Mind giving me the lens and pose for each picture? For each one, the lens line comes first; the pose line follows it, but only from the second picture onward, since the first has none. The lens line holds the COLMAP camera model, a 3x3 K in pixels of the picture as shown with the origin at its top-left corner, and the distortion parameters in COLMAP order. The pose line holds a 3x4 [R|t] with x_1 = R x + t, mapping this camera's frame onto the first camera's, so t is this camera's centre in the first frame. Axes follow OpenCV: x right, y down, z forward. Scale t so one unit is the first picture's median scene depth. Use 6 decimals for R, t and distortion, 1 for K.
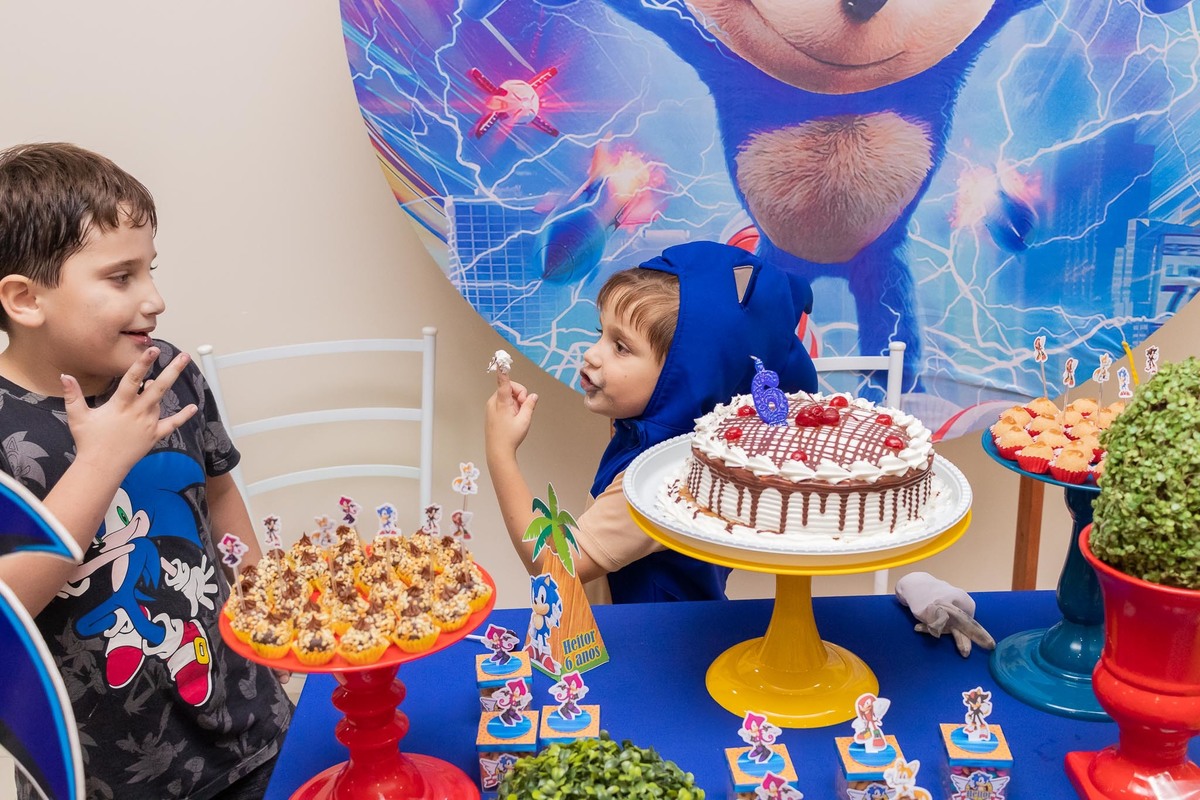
lens RADIAL K [[1306.2, 0, 599.8], [0, 1306.2, 403.6], [0, 0, 1]] dist [0.003974, 0.018790]
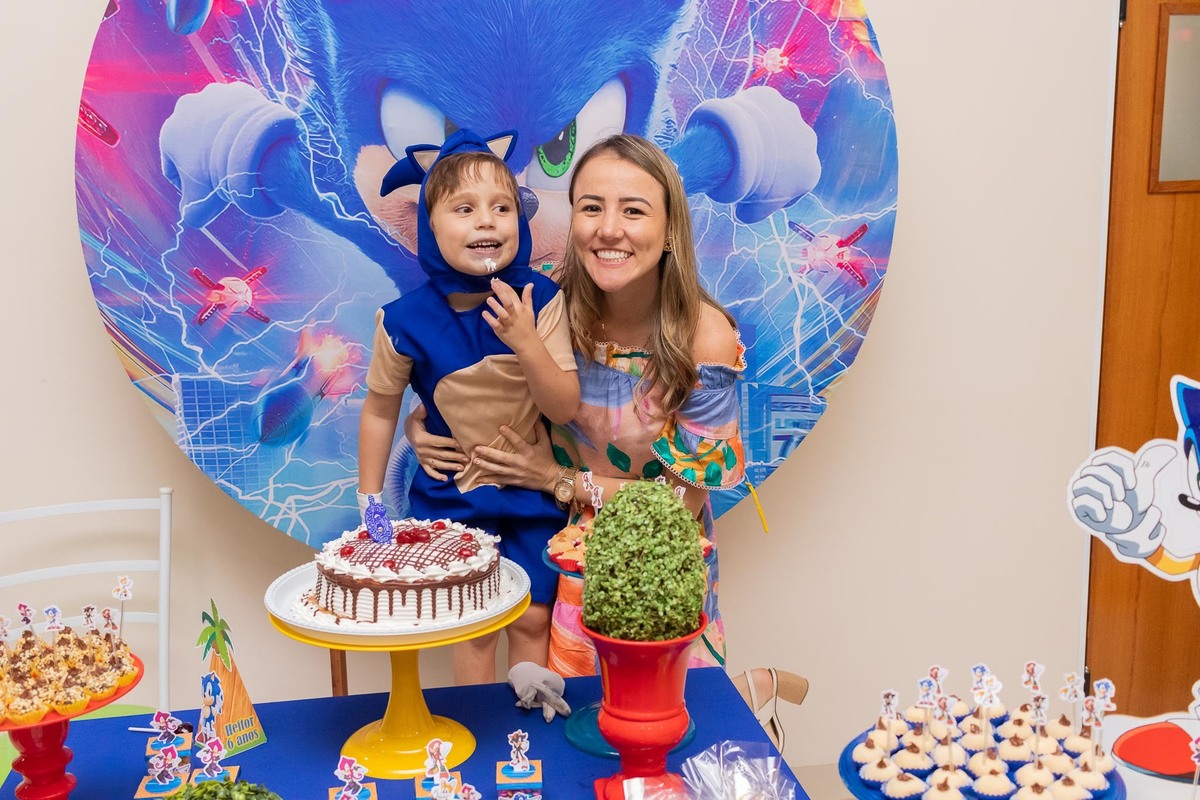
lens RADIAL K [[1298.9, 0, 599.0], [0, 1298.9, 405.7], [0, 0, 1]] dist [-0.000297, 0.017314]
pose [[0.990528, -0.020252, 0.135811, 0.106990], [0.037241, 0.991615, -0.123744, 0.029503], [-0.132167, 0.127629, 0.982977, -0.203136]]
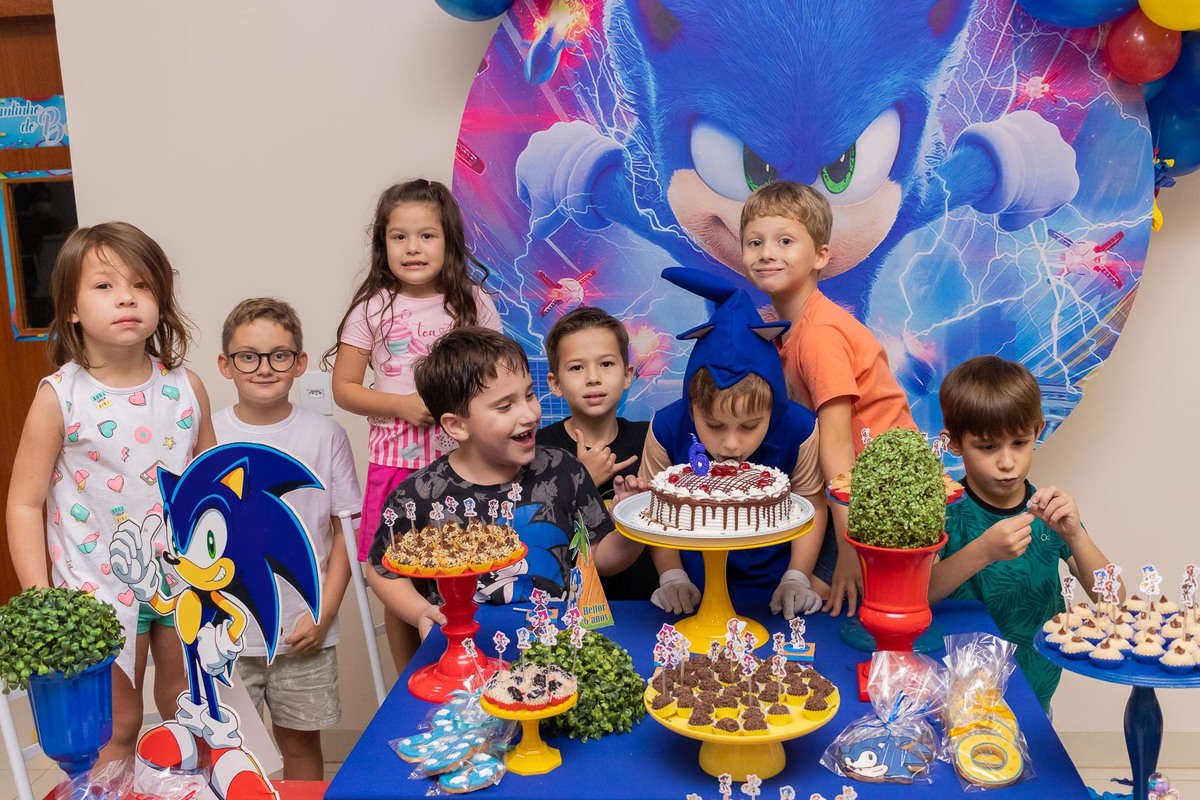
lens RADIAL K [[1313.1, 0, 573.7], [0, 1313.1, 396.0], [0, 0, 1]] dist [0.001983, 0.016551]
pose [[0.995208, 0.003657, -0.097717, 0.089961], [-0.017809, 0.989366, -0.144354, 0.099458], [0.096150, 0.145403, 0.984689, -0.447104]]
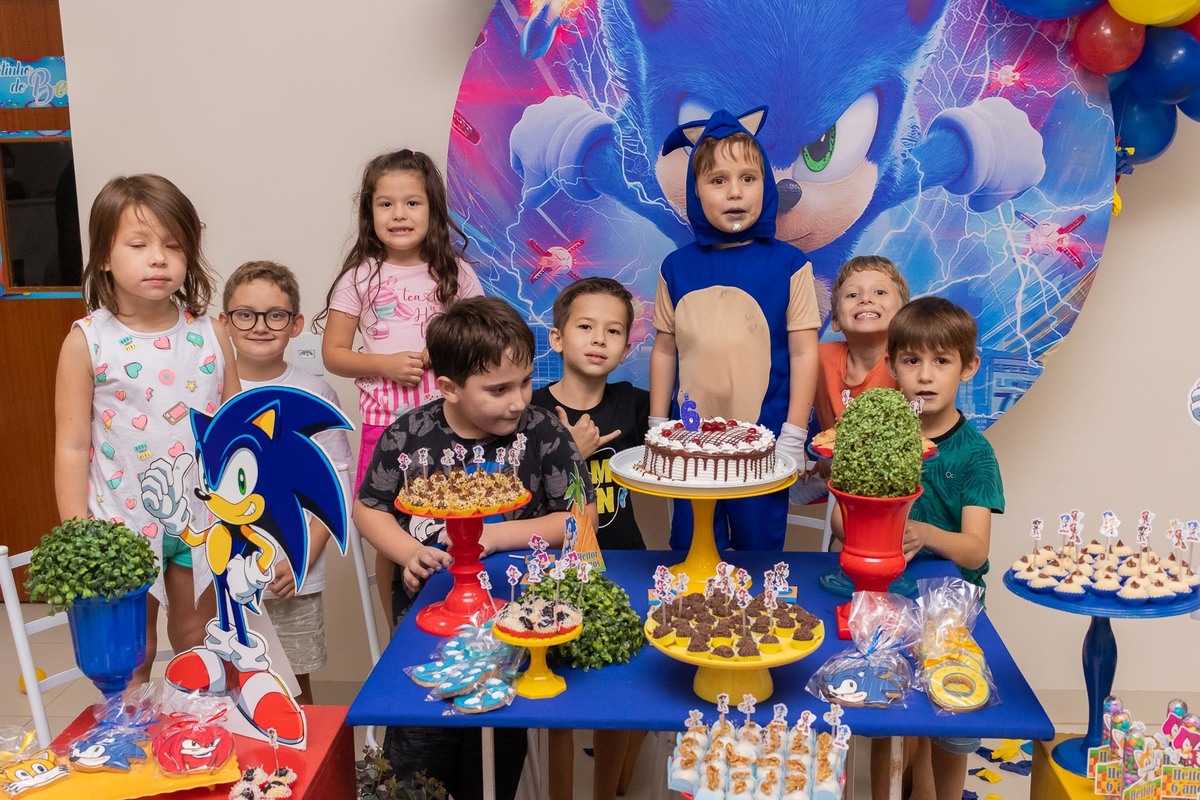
lens RADIAL K [[1317.5, 0, 573.6], [0, 1317.5, 394.9], [0, 0, 1]] dist [0.003103, 0.031734]
pose [[0.997759, 0.024644, -0.062202, 0.056980], [-0.032687, 0.990739, -0.131791, 0.129813], [0.058378, 0.133529, 0.989324, -0.515118]]
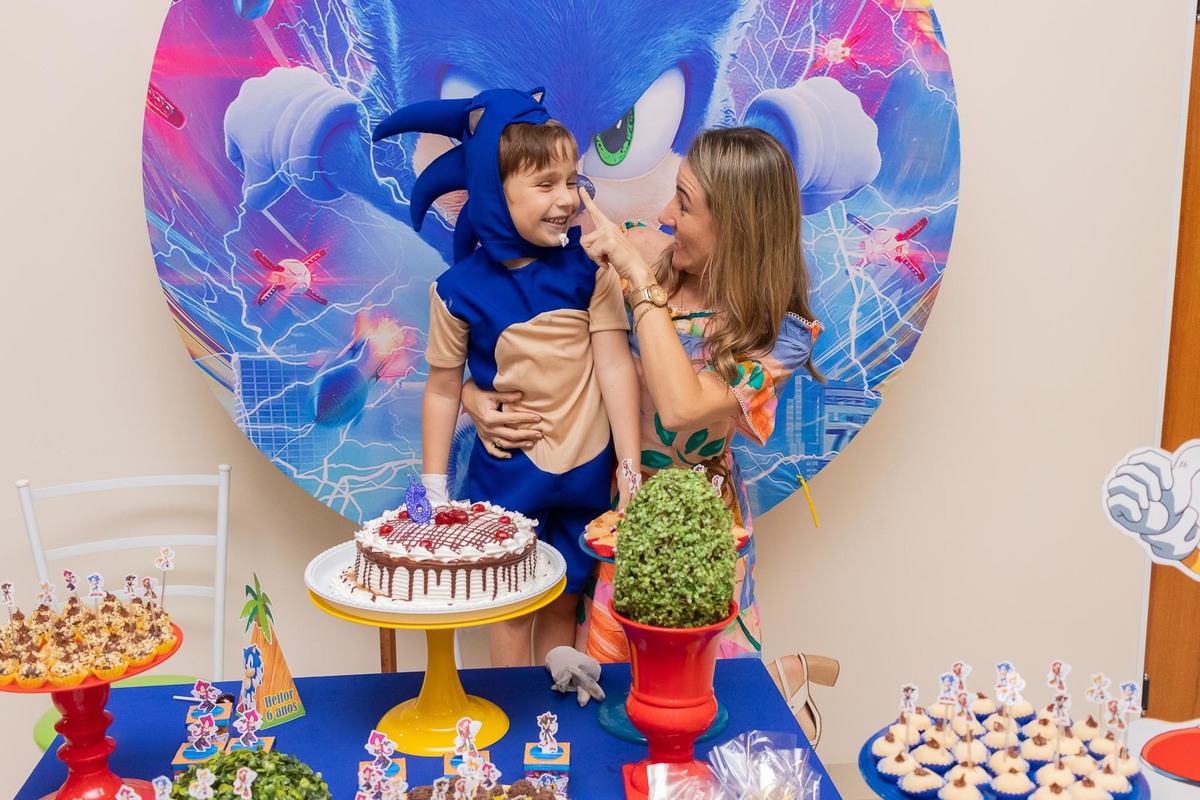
lens RADIAL K [[1298.9, 0, 599.0], [0, 1298.9, 405.7], [0, 0, 1]] dist [-0.000297, 0.017314]
pose [[0.996756, 0.004033, 0.080381, 0.126824], [0.005530, 0.992951, -0.118399, 0.033203], [-0.080292, 0.118460, 0.989707, -0.207299]]
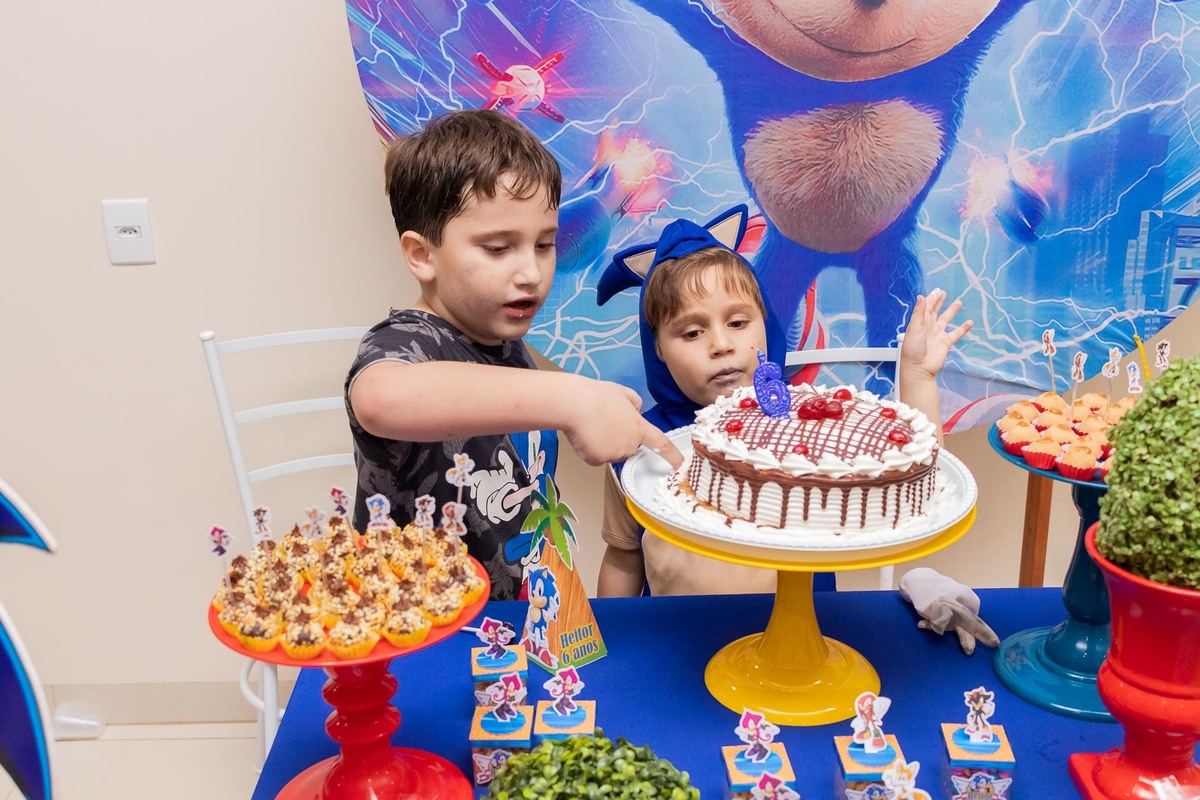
lens RADIAL K [[1306.2, 0, 599.8], [0, 1306.2, 403.6], [0, 0, 1]] dist [0.003974, 0.018790]
pose [[0.999932, 0.008476, -0.008064, 0.005311], [-0.008402, 0.999923, 0.009165, -0.001306], [0.008141, -0.009096, 0.999925, 0.010146]]
